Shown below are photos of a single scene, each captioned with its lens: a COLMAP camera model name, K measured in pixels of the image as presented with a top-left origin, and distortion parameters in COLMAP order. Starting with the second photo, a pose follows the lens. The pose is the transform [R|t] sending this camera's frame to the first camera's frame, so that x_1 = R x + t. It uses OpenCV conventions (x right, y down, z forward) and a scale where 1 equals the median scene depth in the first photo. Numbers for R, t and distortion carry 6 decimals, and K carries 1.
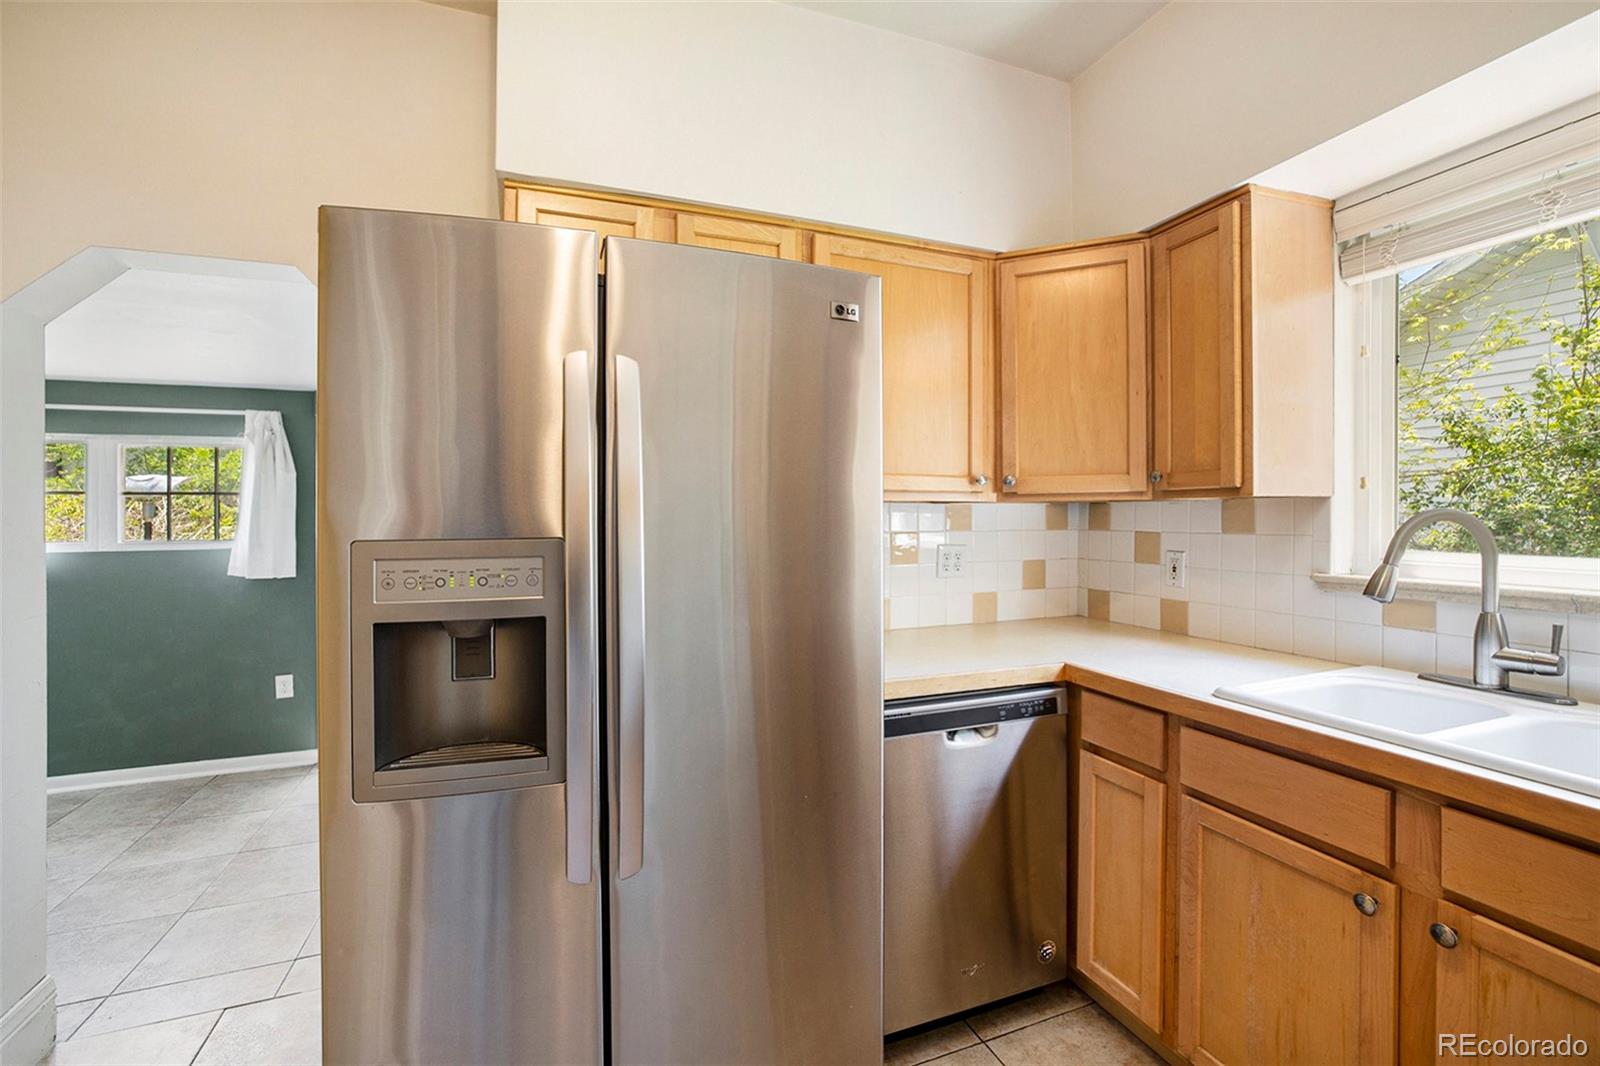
lens RADIAL K [[690.2, 0, 802.3], [0, 690.2, 520.3], [0, 0, 1]] dist [-0.032119, 0.006537]
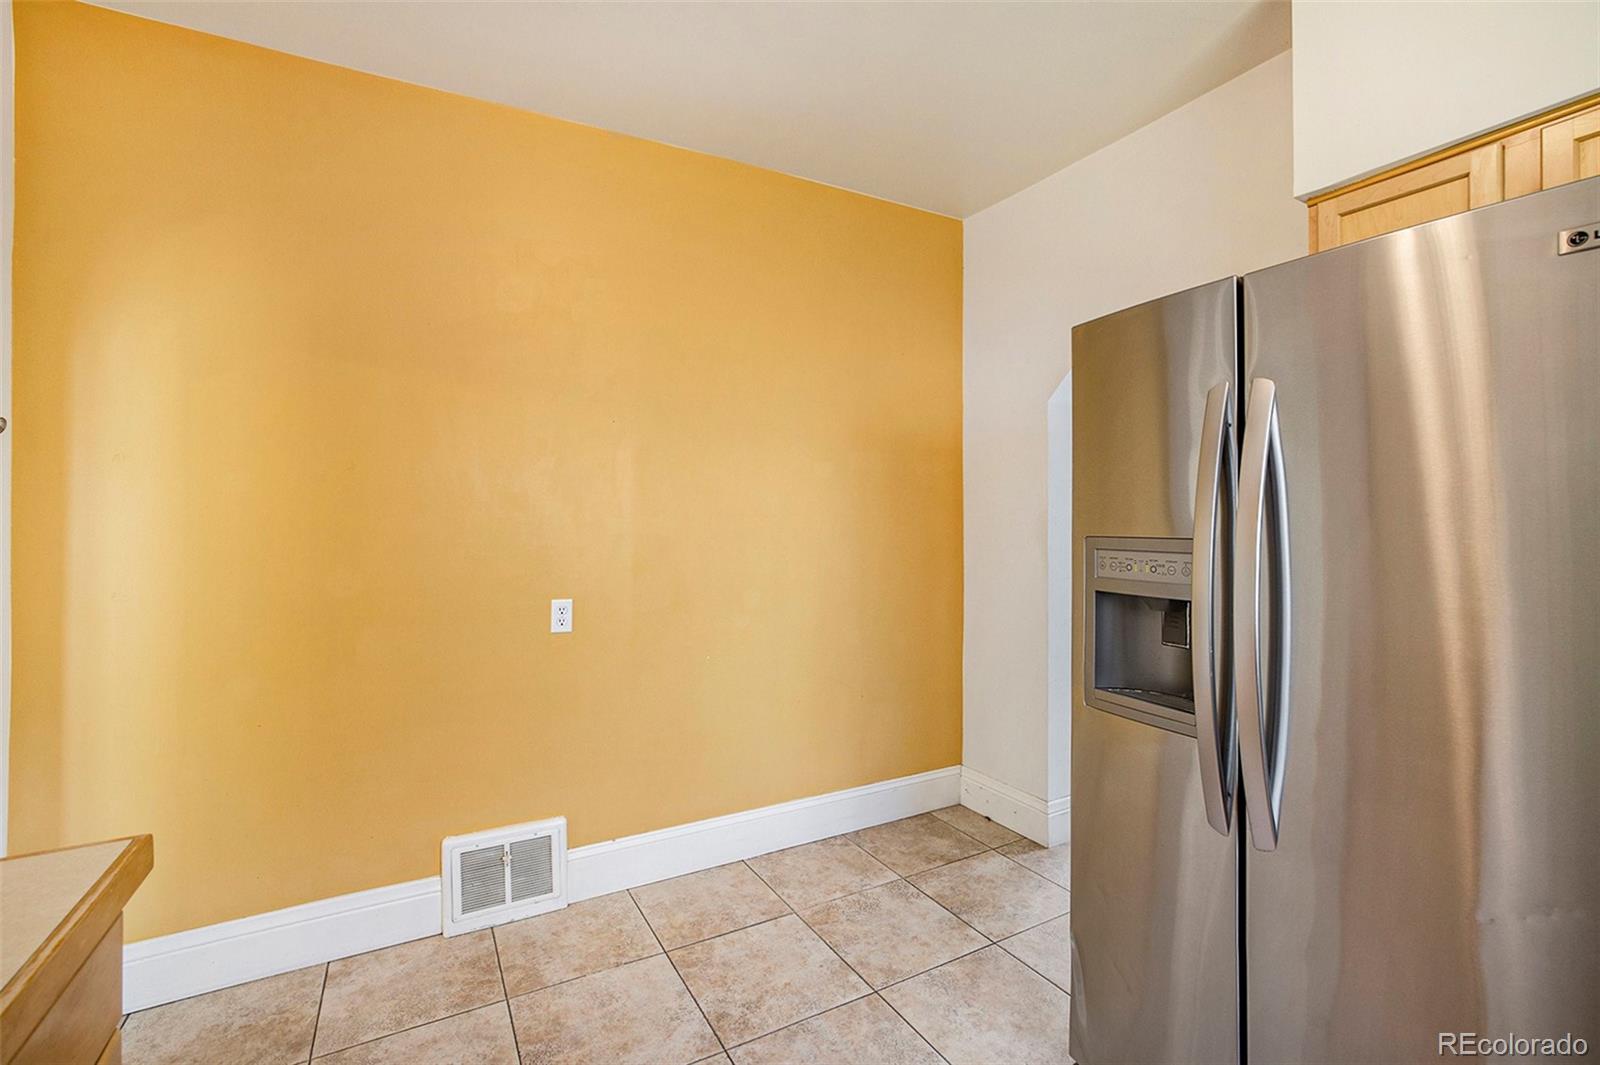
lens RADIAL K [[690.2, 0, 806.0], [0, 690.2, 528.8], [0, 0, 1]] dist [-0.032119, 0.006537]
pose [[0.136172, 0.010722, -0.990627, 0.463539], [-0.020901, 0.999750, 0.007947, 0.007638], [0.990465, 0.019623, 0.136362, 0.077665]]
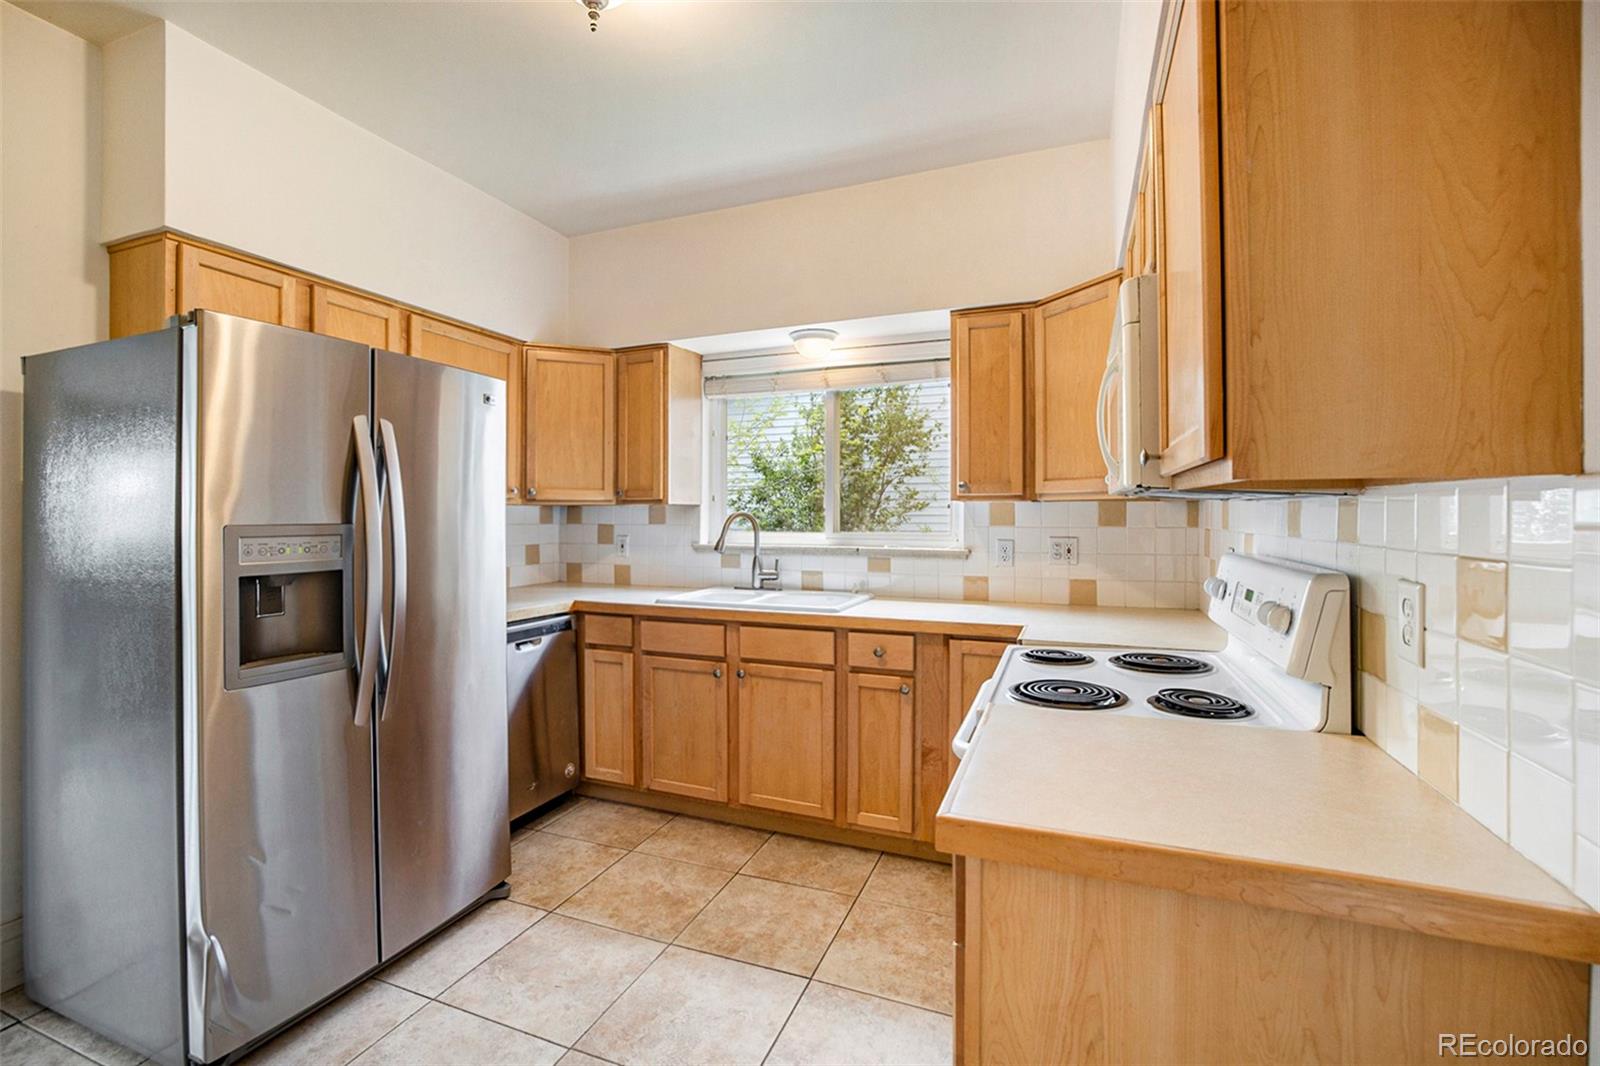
lens RADIAL K [[690.2, 0, 796.5], [0, 690.2, 519.4], [0, 0, 1]] dist [-0.032119, 0.006537]
pose [[0.682755, 0.000248, 0.730647, -0.506053], [0.001572, 0.999997, -0.001809, 0.011921], [-0.730646, 0.002383, 0.682753, -0.587029]]
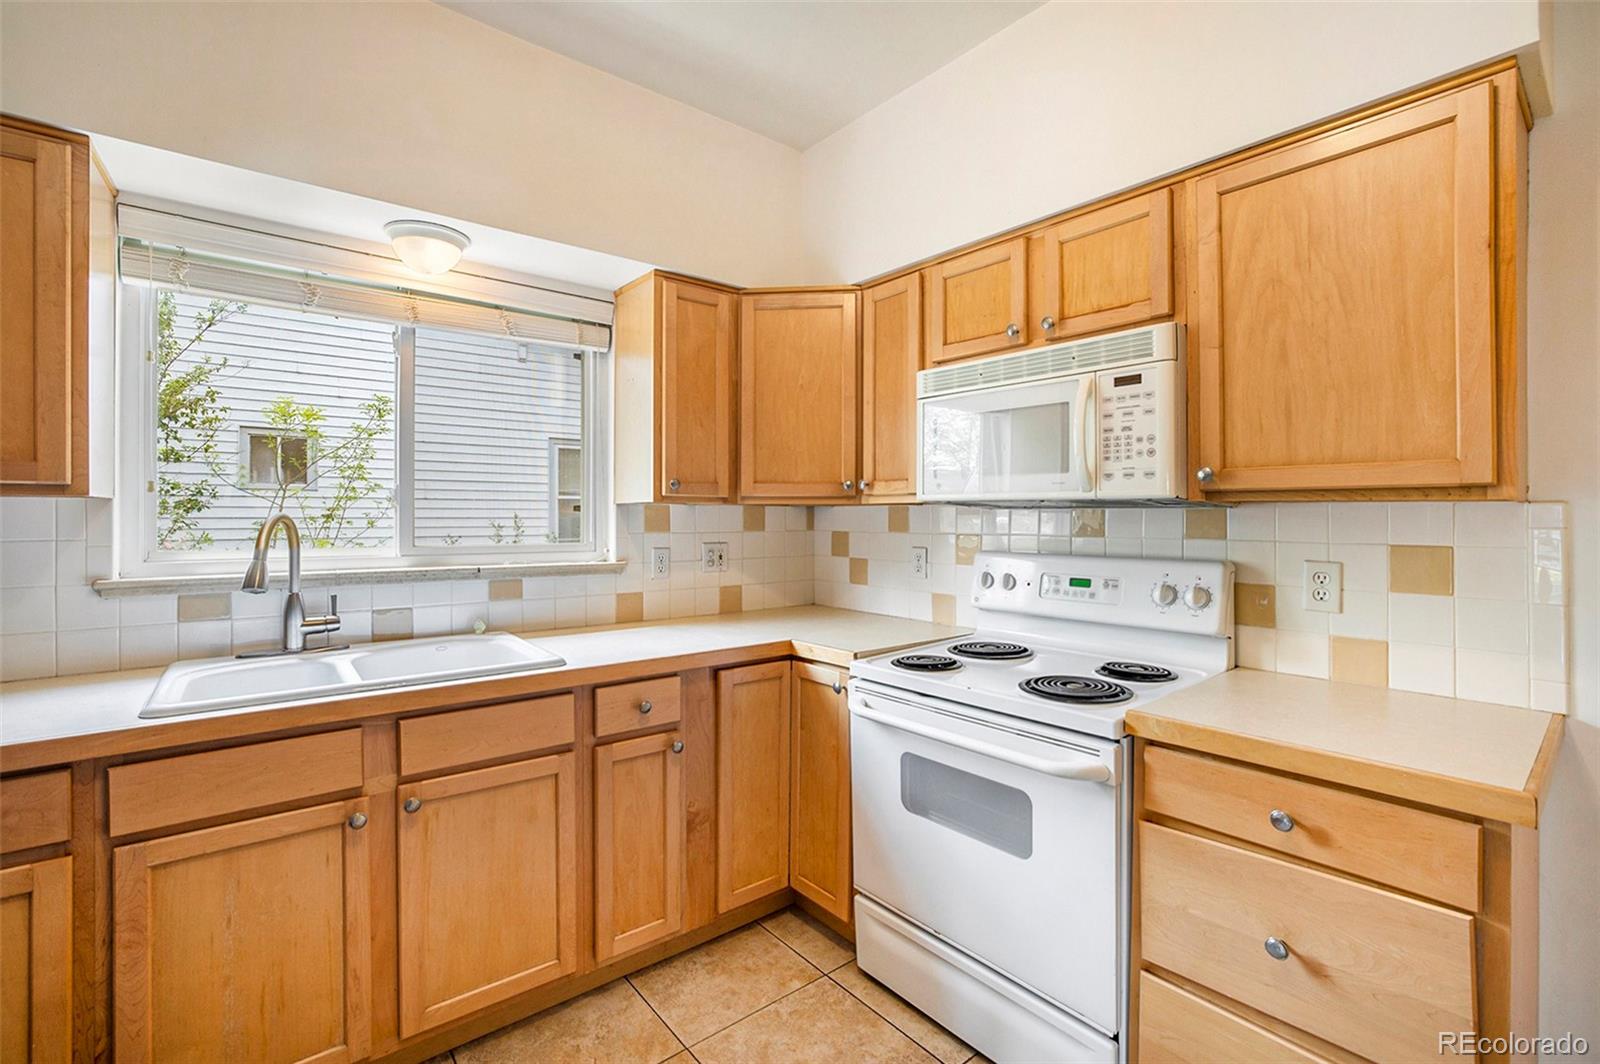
lens RADIAL K [[690.2, 0, 775.9], [0, 690.2, 519.2], [0, 0, 1]] dist [-0.032119, 0.006537]
pose [[-0.294211, 0.003062, 0.955736, -0.403091], [0.006619, 0.999977, -0.001166, 0.001863], [-0.955718, 0.005983, -0.294225, 0.393204]]
